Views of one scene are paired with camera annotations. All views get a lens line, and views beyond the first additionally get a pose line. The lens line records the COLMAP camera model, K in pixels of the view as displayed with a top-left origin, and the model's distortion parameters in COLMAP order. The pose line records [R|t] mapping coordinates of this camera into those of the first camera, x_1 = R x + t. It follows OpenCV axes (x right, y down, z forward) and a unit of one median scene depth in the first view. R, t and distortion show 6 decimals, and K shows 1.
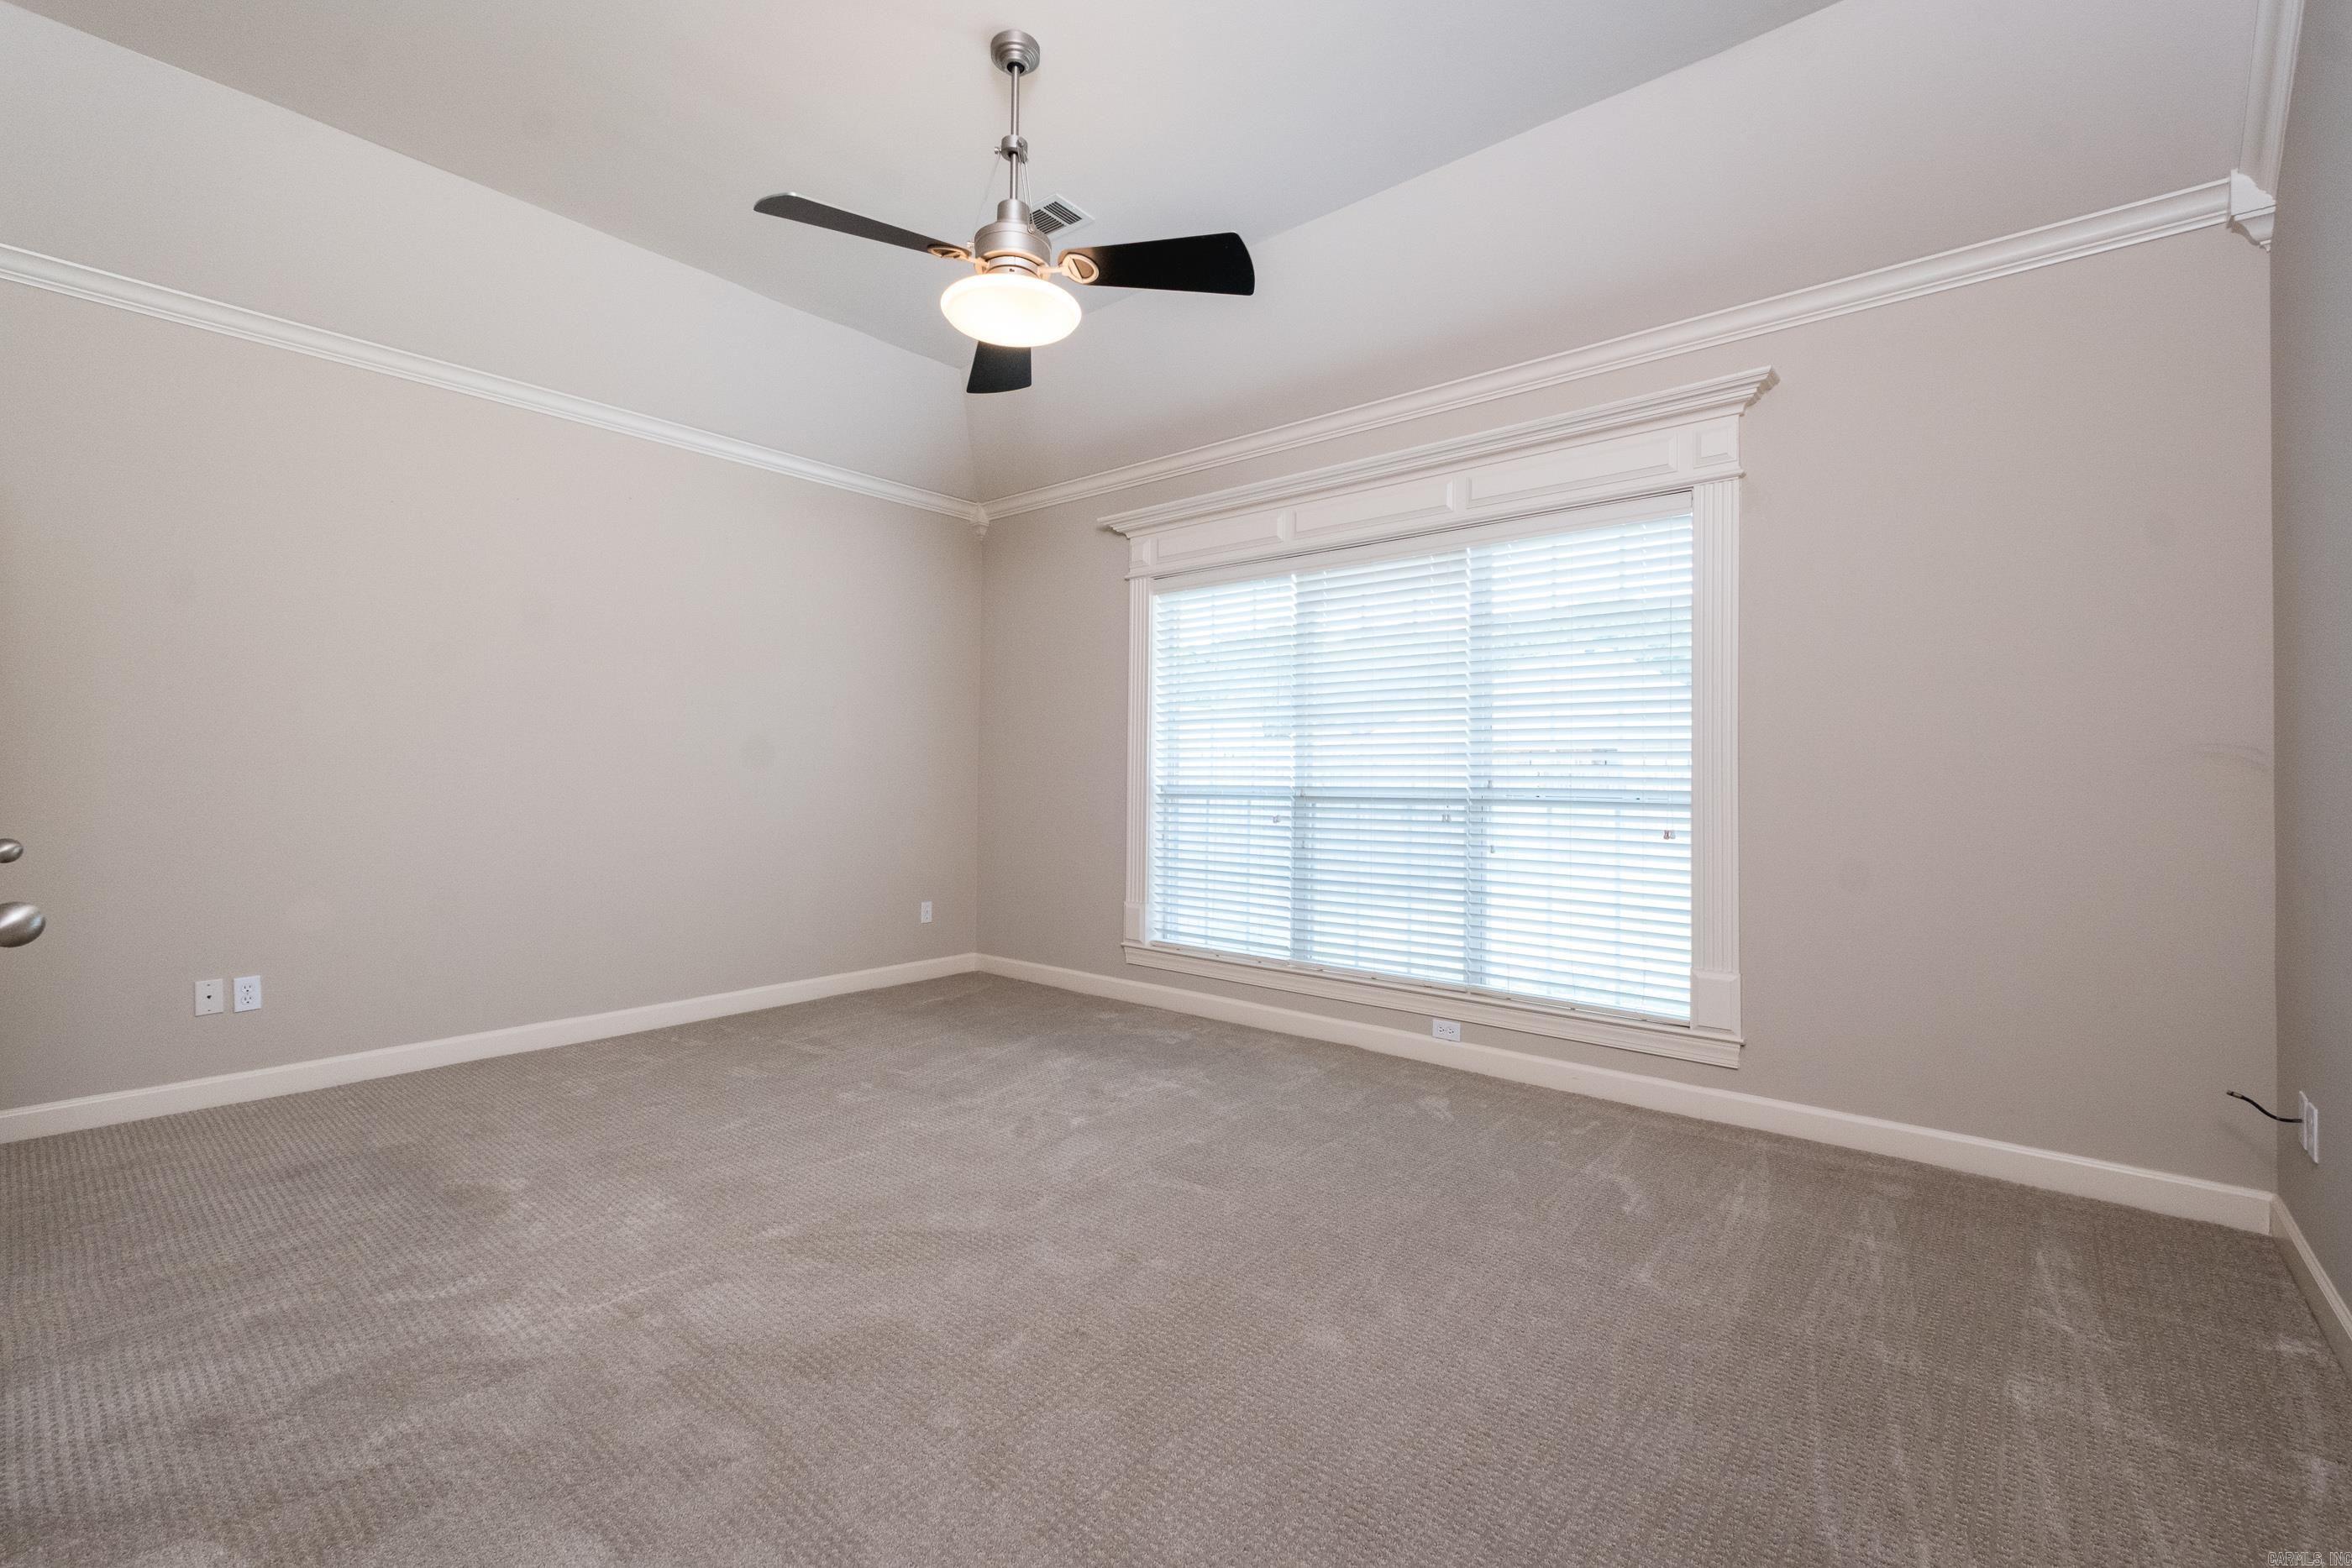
lens RADIAL K [[1036.9, 0, 1177.9], [0, 1036.9, 771.3], [0, 0, 1]] dist [0.001599, -0.001510]
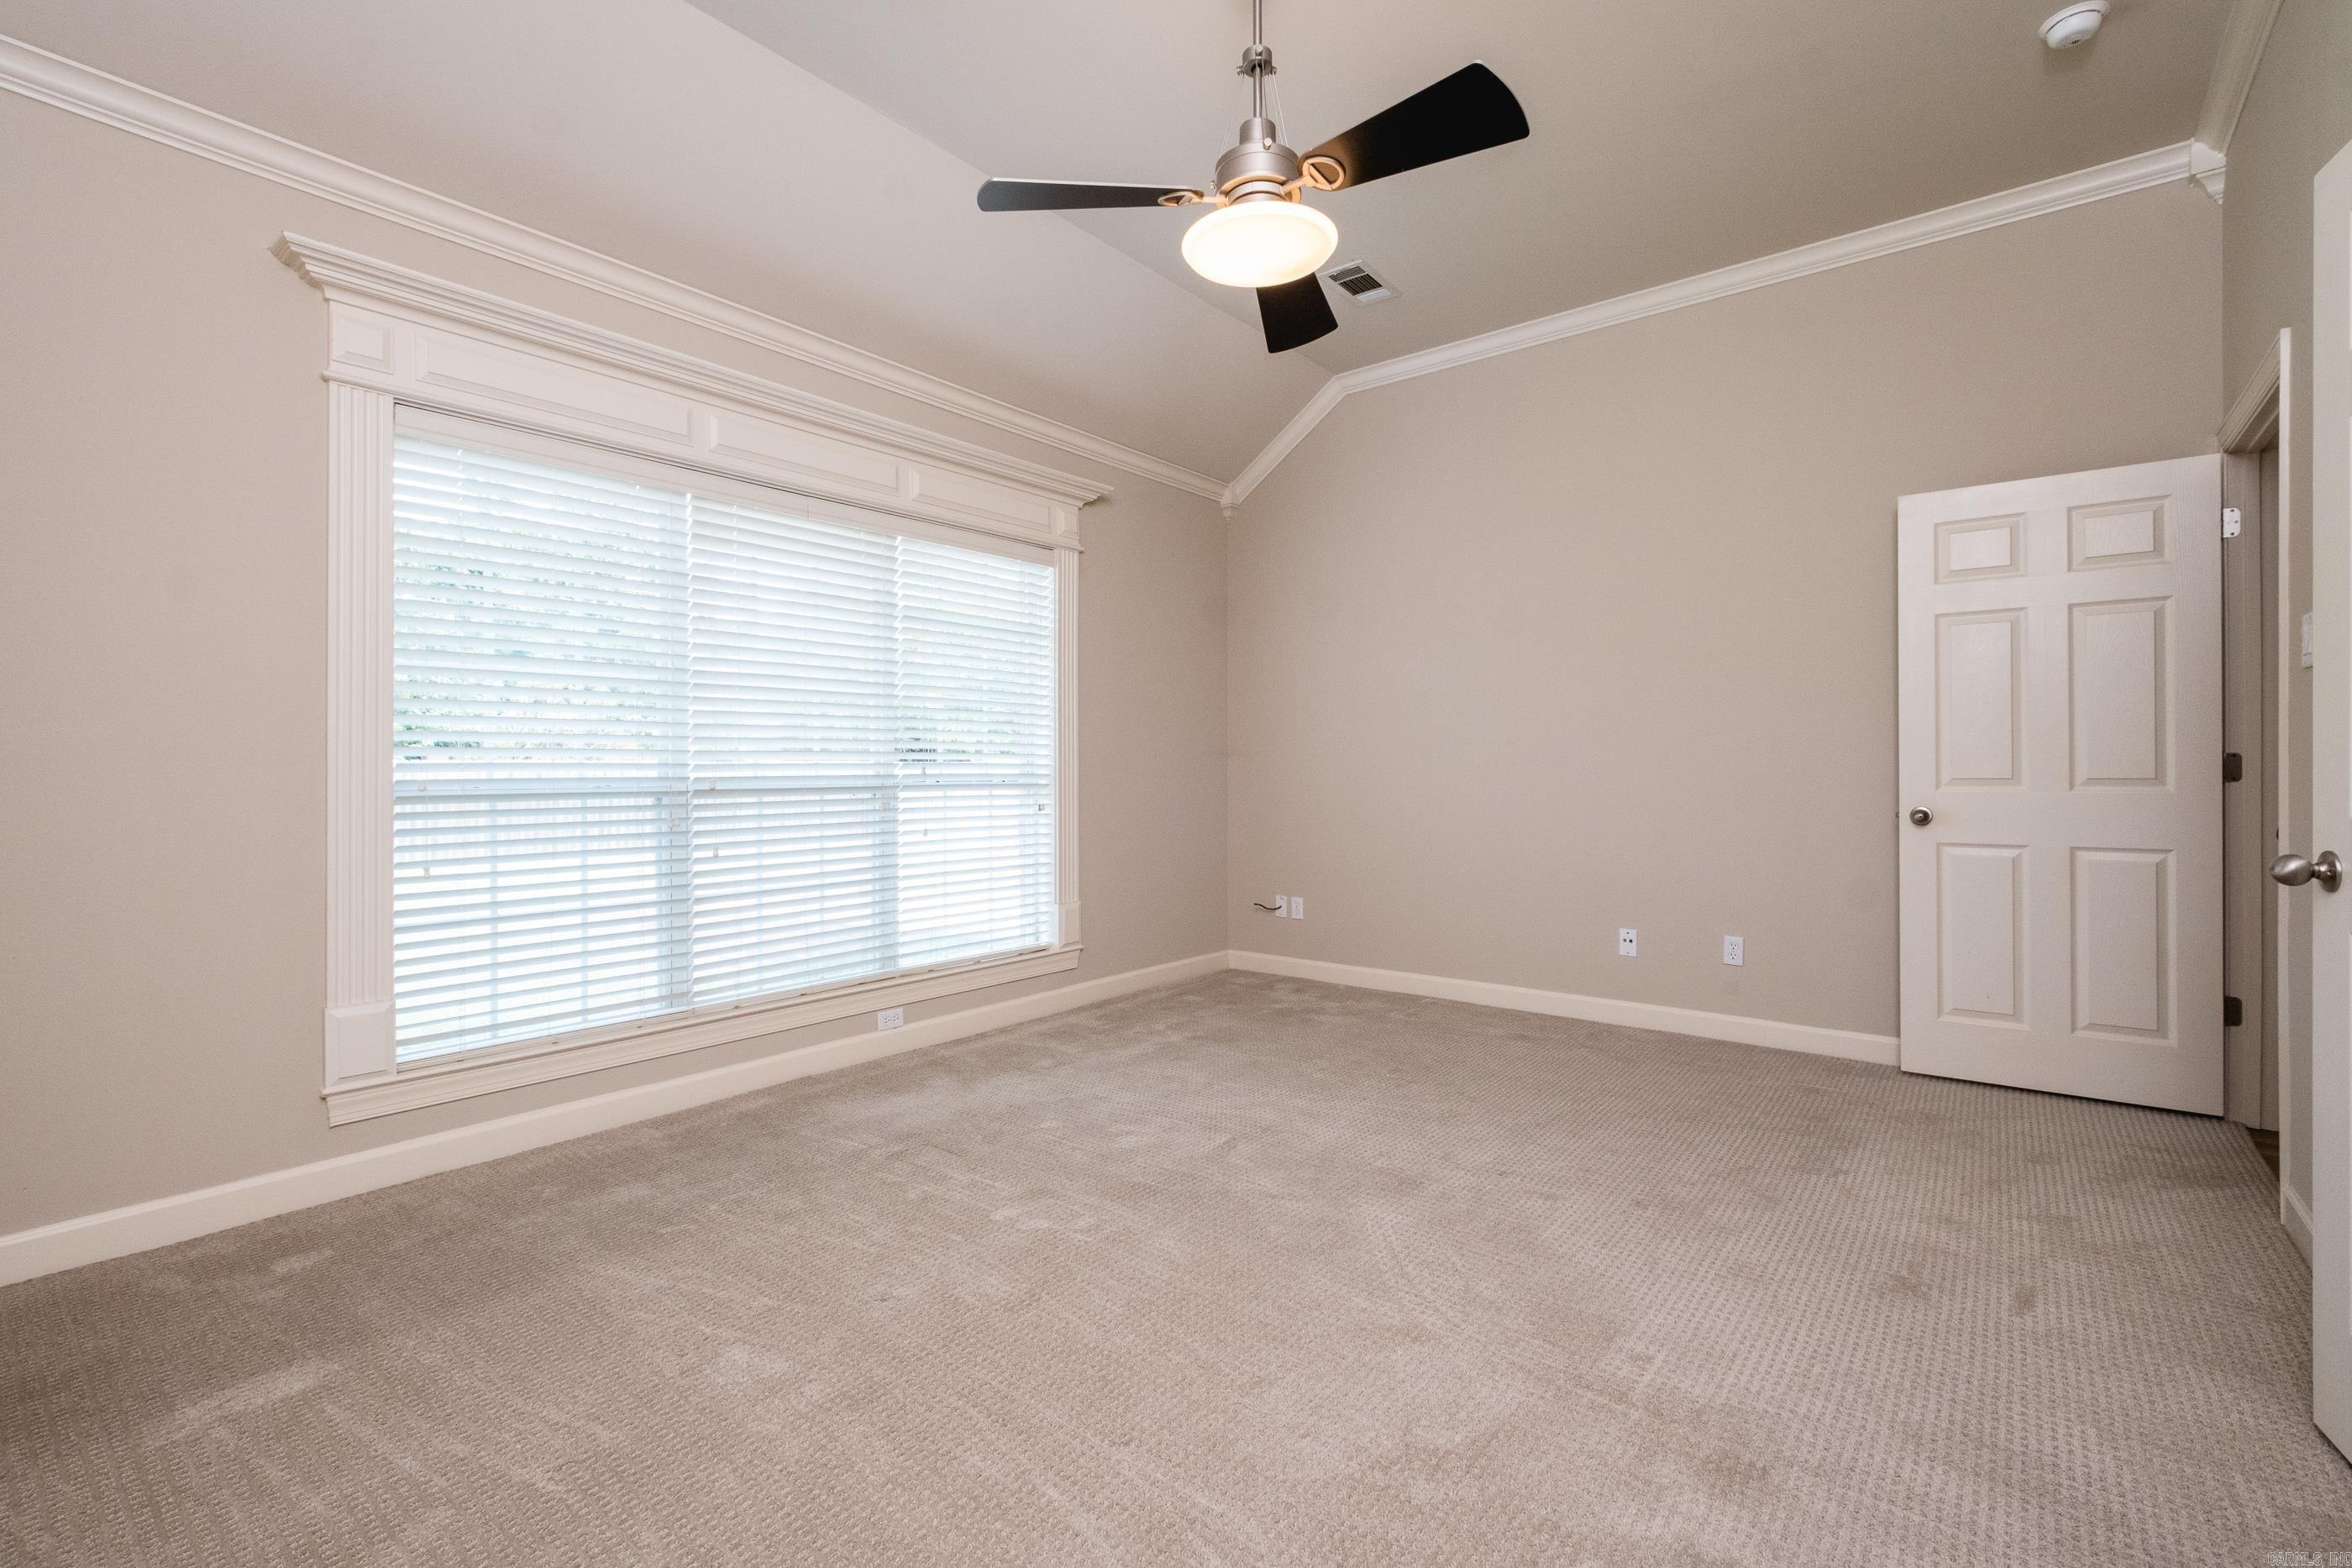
lens RADIAL K [[1036.9, 0, 1177.9], [0, 1036.9, 771.3], [0, 0, 1]] dist [0.001599, -0.001510]
pose [[-0.044326, -0.009201, 0.998975, -0.709015], [-0.003094, 0.999954, 0.009073, 0.002556], [-0.999012, -0.002689, -0.044353, 0.738024]]
